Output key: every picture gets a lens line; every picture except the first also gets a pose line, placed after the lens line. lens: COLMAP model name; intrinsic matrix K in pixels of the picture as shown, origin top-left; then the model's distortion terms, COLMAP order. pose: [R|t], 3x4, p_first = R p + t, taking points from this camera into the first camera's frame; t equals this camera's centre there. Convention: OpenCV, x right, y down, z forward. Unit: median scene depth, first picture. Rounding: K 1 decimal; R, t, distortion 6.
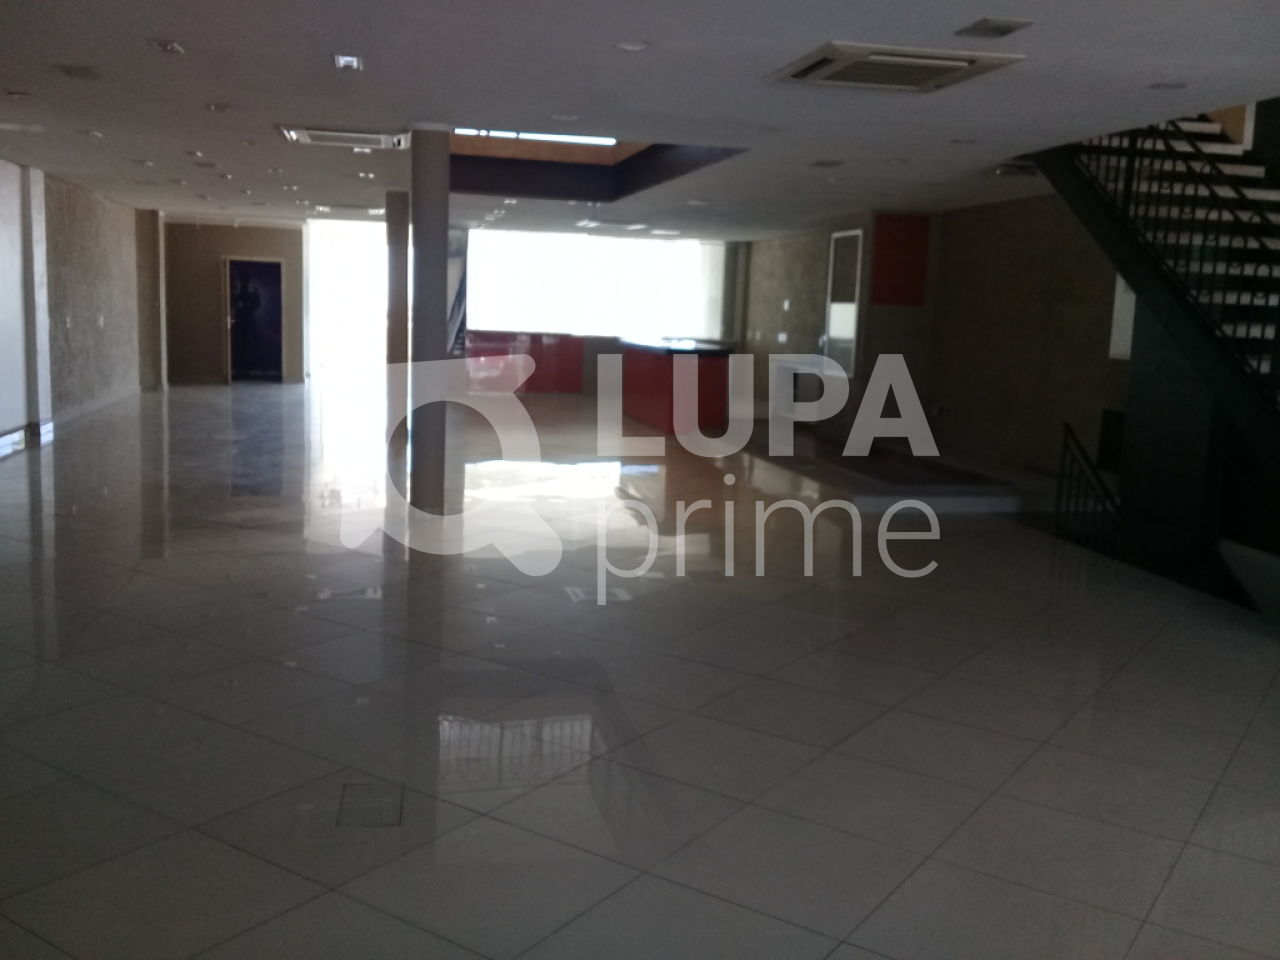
lens RADIAL K [[1184.1, 0, 643.2], [0, 1184.1, 479.2], [0, 0, 1]] dist [0.103173, -0.218150]
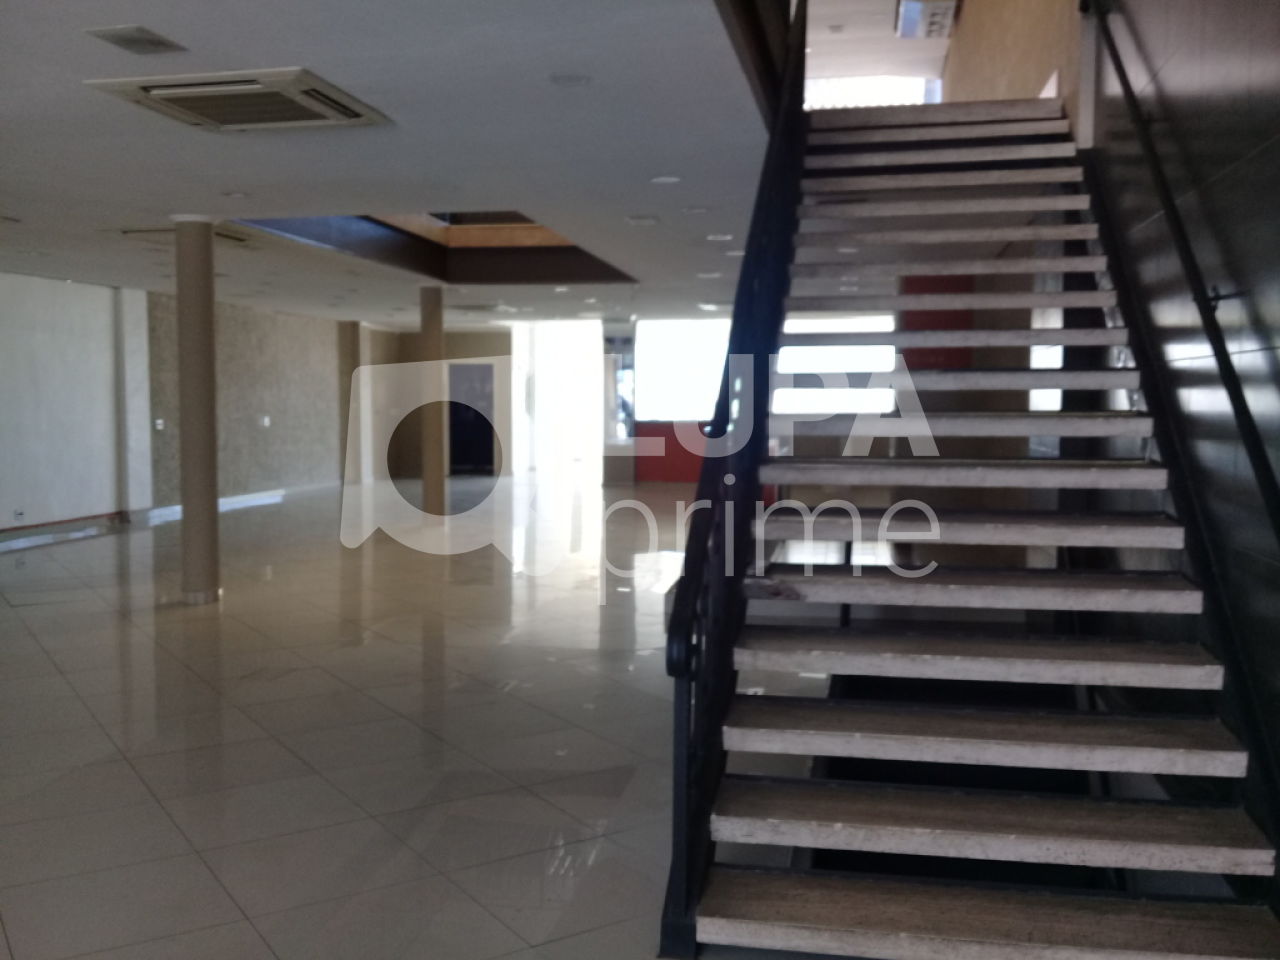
lens RADIAL K [[1184.1, 0, 643.2], [0, 1184.1, 479.2], [0, 0, 1]] dist [0.103173, -0.218150]
pose [[0.922881, -0.009730, -0.384963, 0.262165], [-0.021415, 0.996837, -0.076533, -0.001149], [0.384491, 0.078875, 0.919753, 0.104058]]
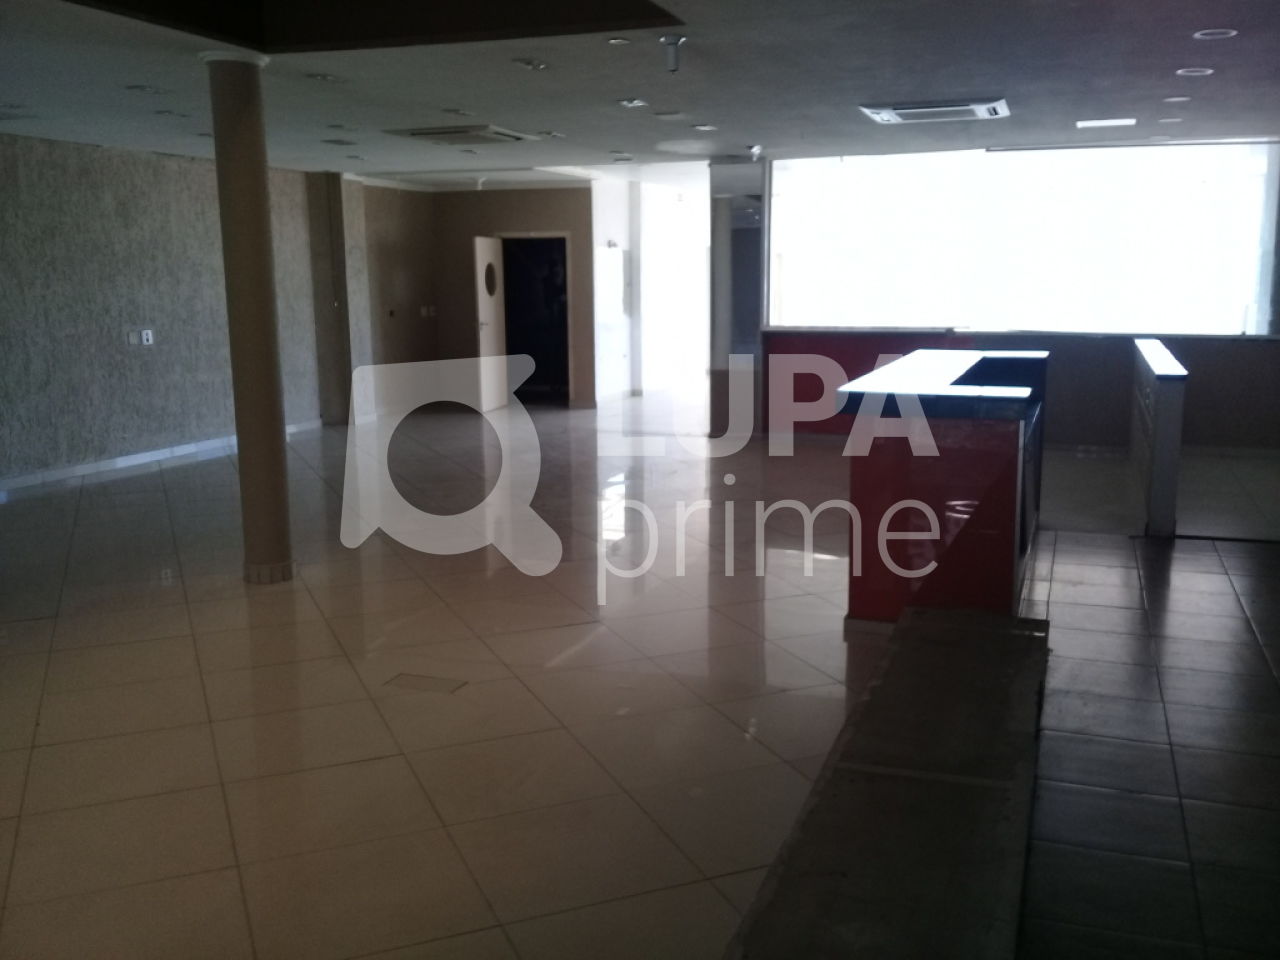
lens RADIAL K [[1184.1, 0, 643.2], [0, 1184.1, 479.2], [0, 0, 1]] dist [0.103173, -0.218150]
pose [[0.841022, 0.049685, -0.538715, 0.136739], [-0.038882, 0.998750, 0.031413, -0.073923], [0.539602, -0.005473, 0.841903, 0.509696]]
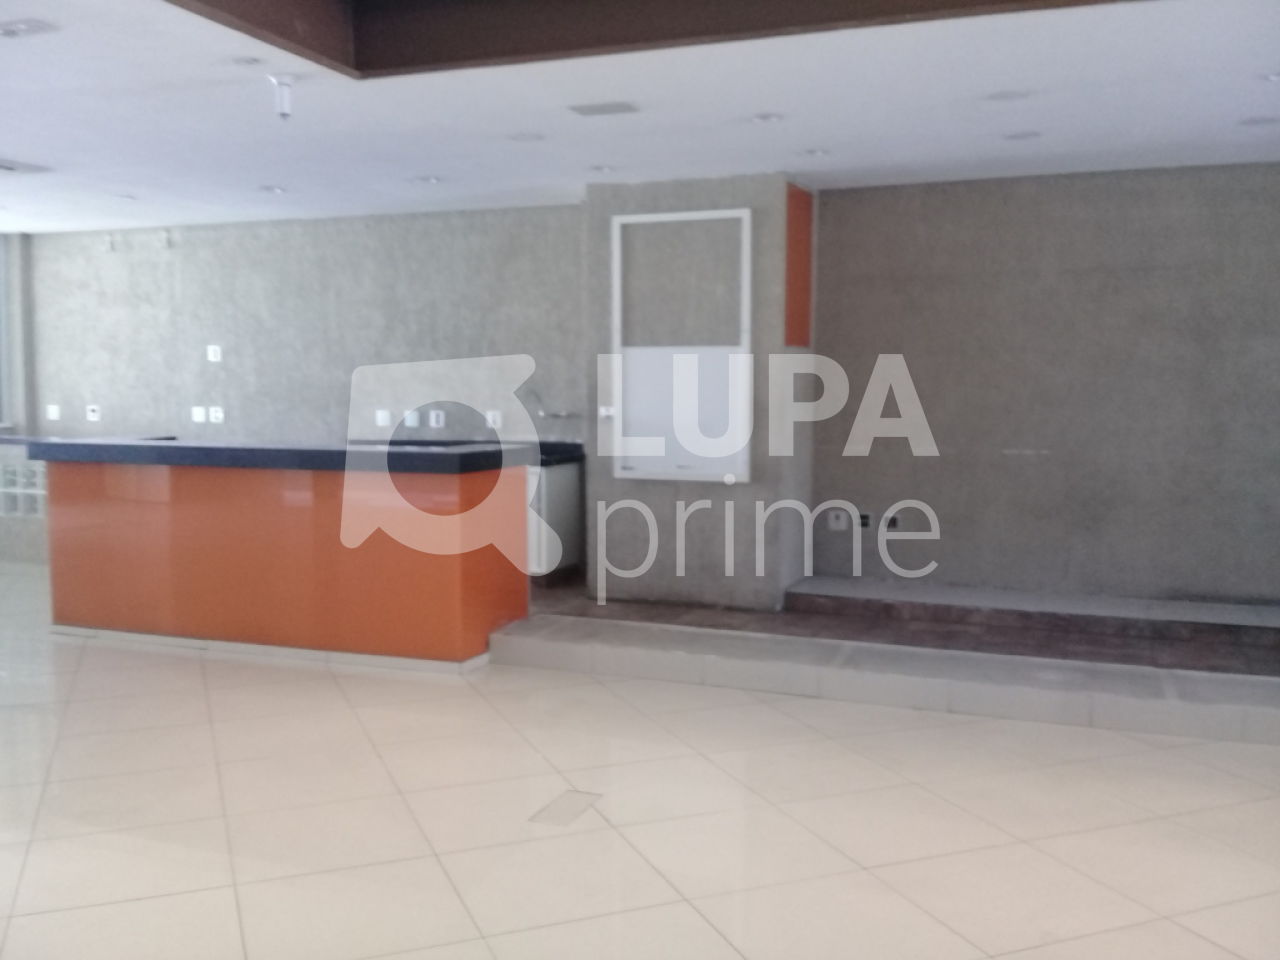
lens RADIAL K [[1184.1, 0, 643.2], [0, 1184.1, 479.2], [0, 0, 1]] dist [0.103173, -0.218150]
pose [[0.565133, -0.107762, 0.817932, -0.224624], [0.137939, 0.989819, 0.035102, -0.085778], [-0.813387, 0.092987, 0.574244, 0.558055]]
